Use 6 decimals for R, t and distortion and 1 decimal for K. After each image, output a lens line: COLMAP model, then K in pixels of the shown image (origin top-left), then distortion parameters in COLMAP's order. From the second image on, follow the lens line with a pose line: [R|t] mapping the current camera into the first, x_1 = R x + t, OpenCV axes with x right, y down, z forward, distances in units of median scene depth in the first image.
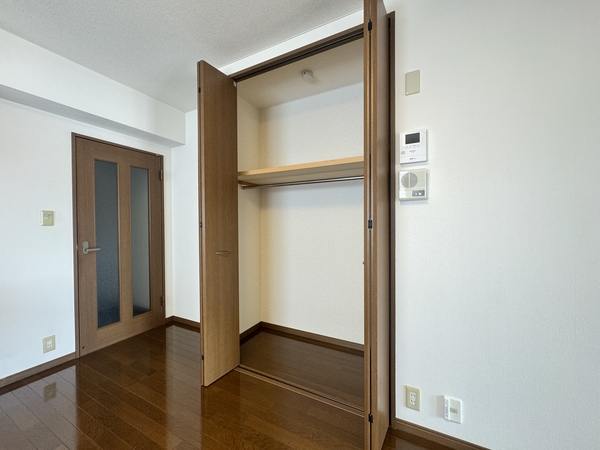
lens RADIAL K [[239.1, 0, 300.8], [0, 239.1, 225.3], [0, 0, 1]] dist [-0.001653, -0.000123]
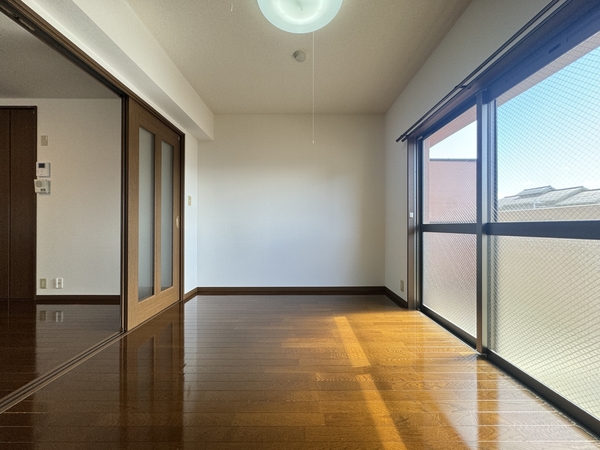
lens RADIAL K [[239.1, 0, 299.4], [0, 239.1, 225.7], [0, 0, 1]] dist [-0.001653, -0.000123]
pose [[0.887275, 0.006945, 0.461189, 1.583844], [-0.002585, 0.999946, -0.010086, 0.216375], [-0.461234, 0.007757, 0.887245, -2.090716]]
